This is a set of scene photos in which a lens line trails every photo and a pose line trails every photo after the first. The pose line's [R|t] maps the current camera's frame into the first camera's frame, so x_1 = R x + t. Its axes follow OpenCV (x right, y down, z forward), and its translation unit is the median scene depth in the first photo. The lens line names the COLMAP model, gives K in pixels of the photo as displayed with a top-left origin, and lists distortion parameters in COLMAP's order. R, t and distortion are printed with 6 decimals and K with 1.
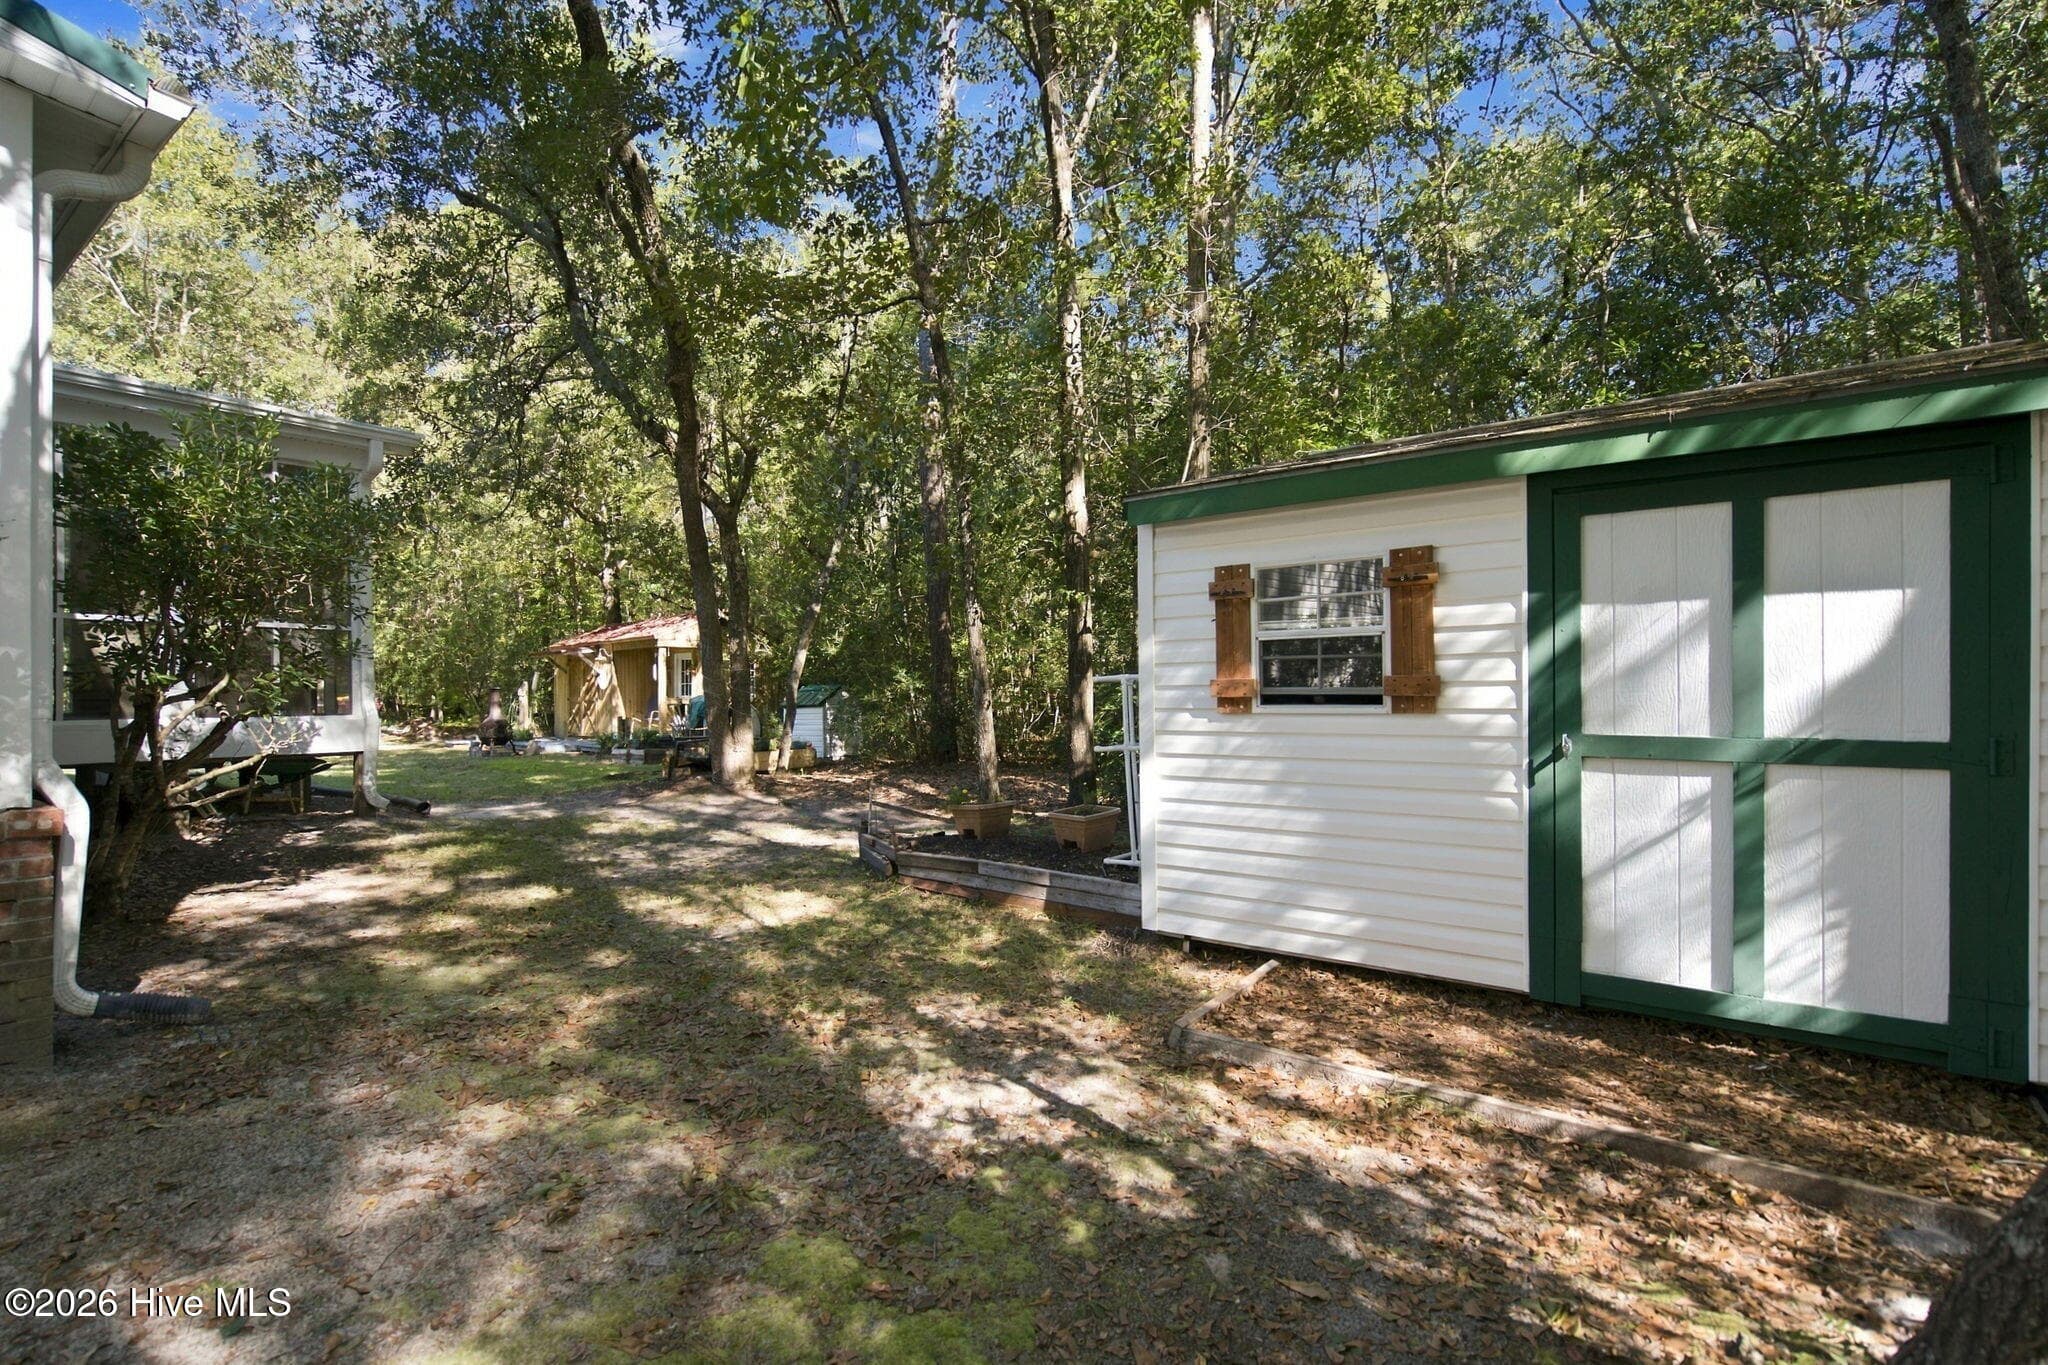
lens RADIAL K [[939.8, 0, 1019.7], [0, 939.8, 690.4], [0, 0, 1]] dist [-0.005997, -0.000796]
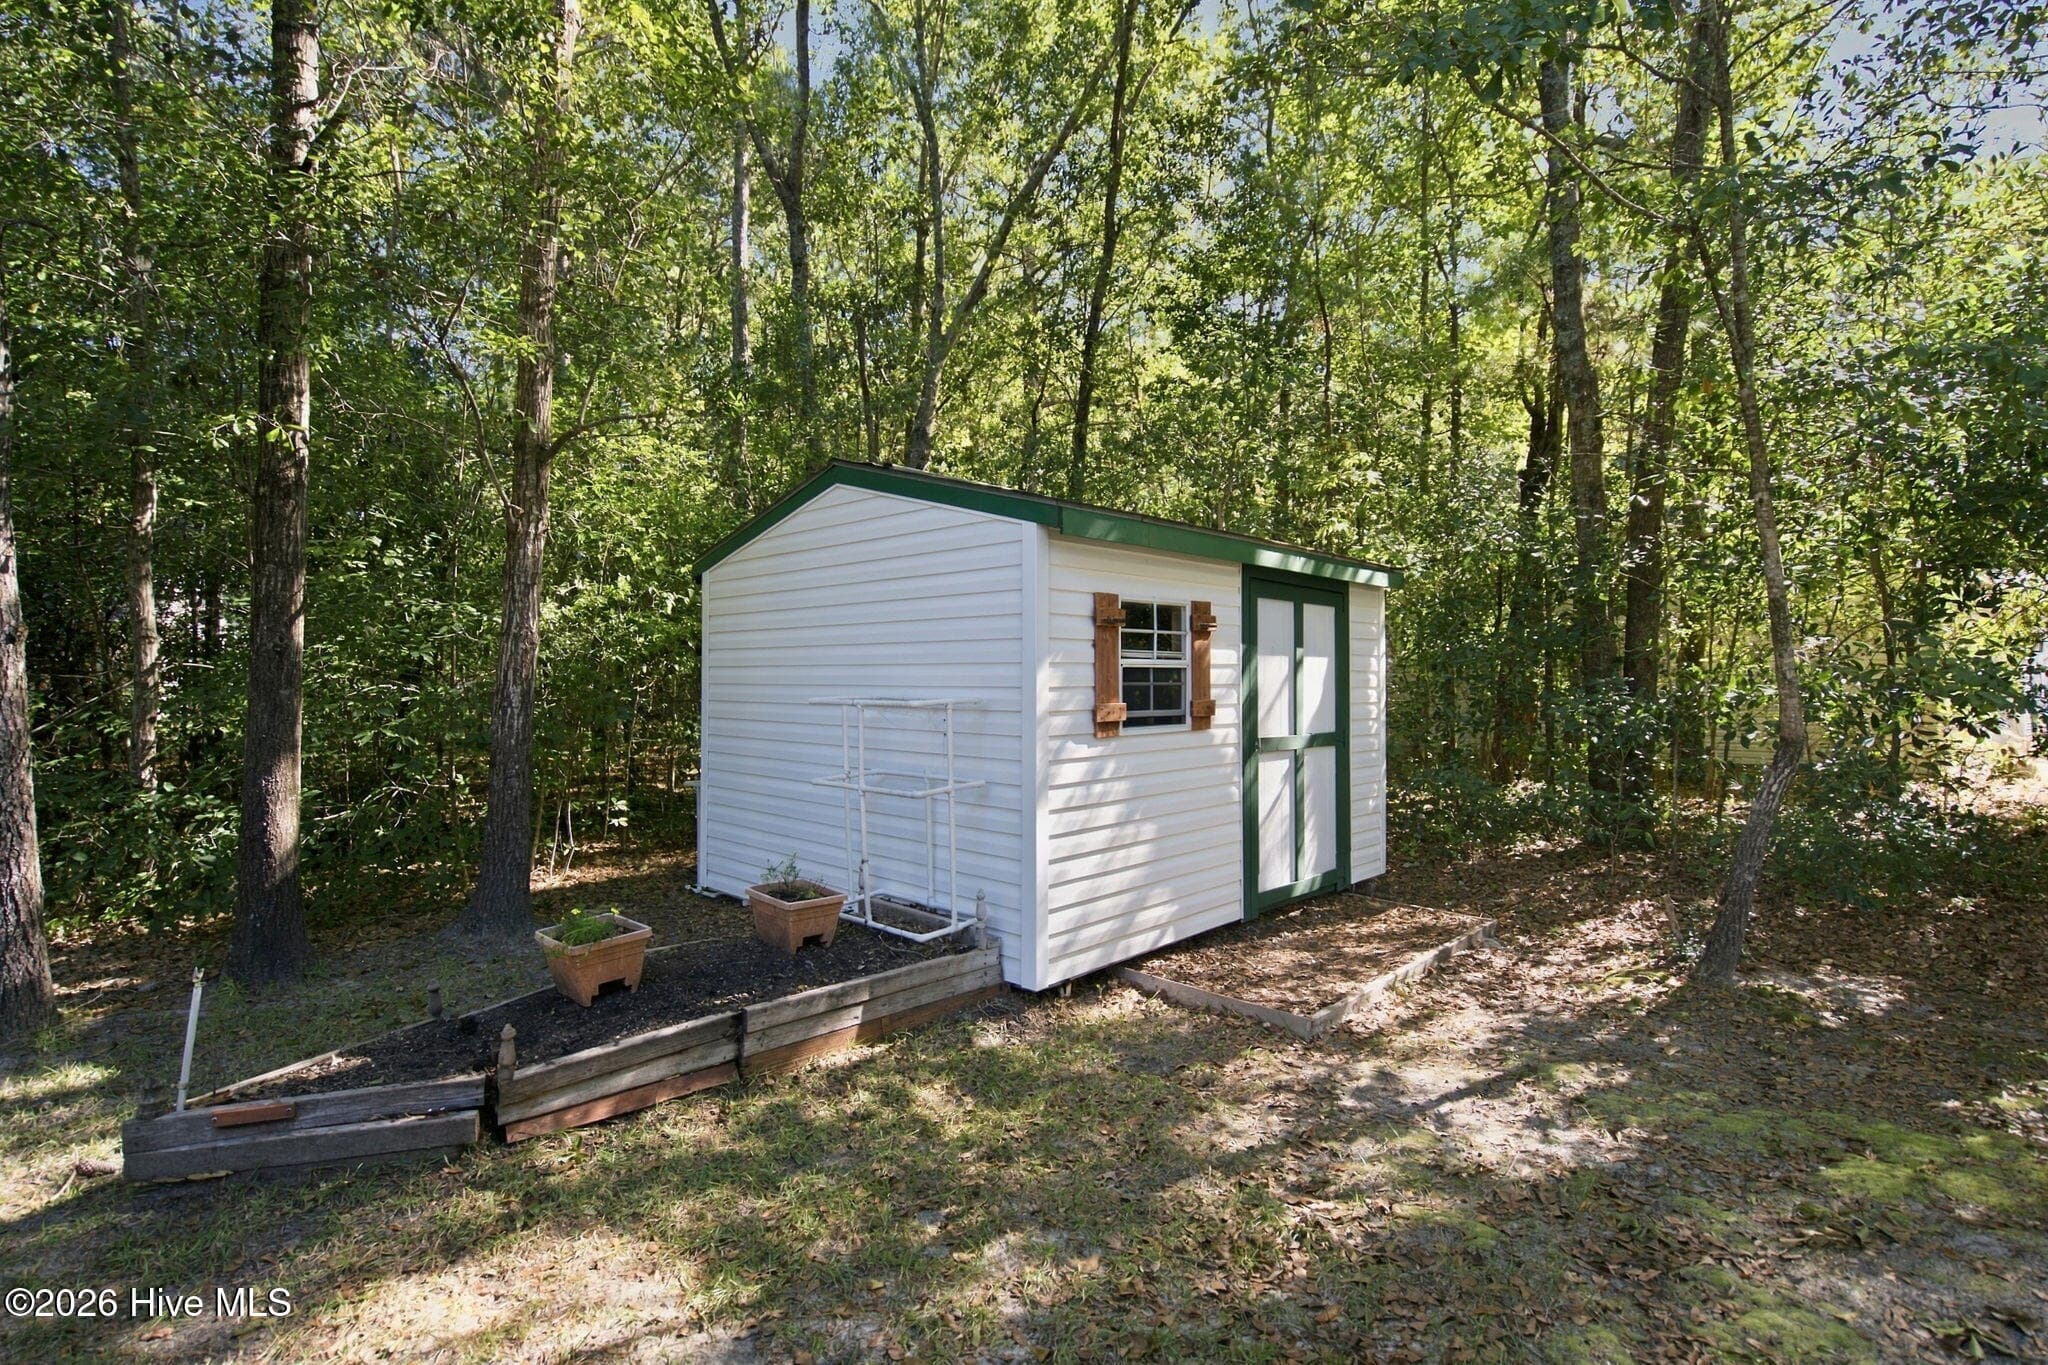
lens RADIAL K [[939.8, 0, 1019.2], [0, 939.8, 667.8], [0, 0, 1]] dist [-0.005997, -0.000796]
pose [[0.125968, 0.026797, 0.991672, -0.983598], [0.004571, 0.999609, -0.027592, -0.029142], [-0.992024, 0.008009, 0.125796, 1.197561]]
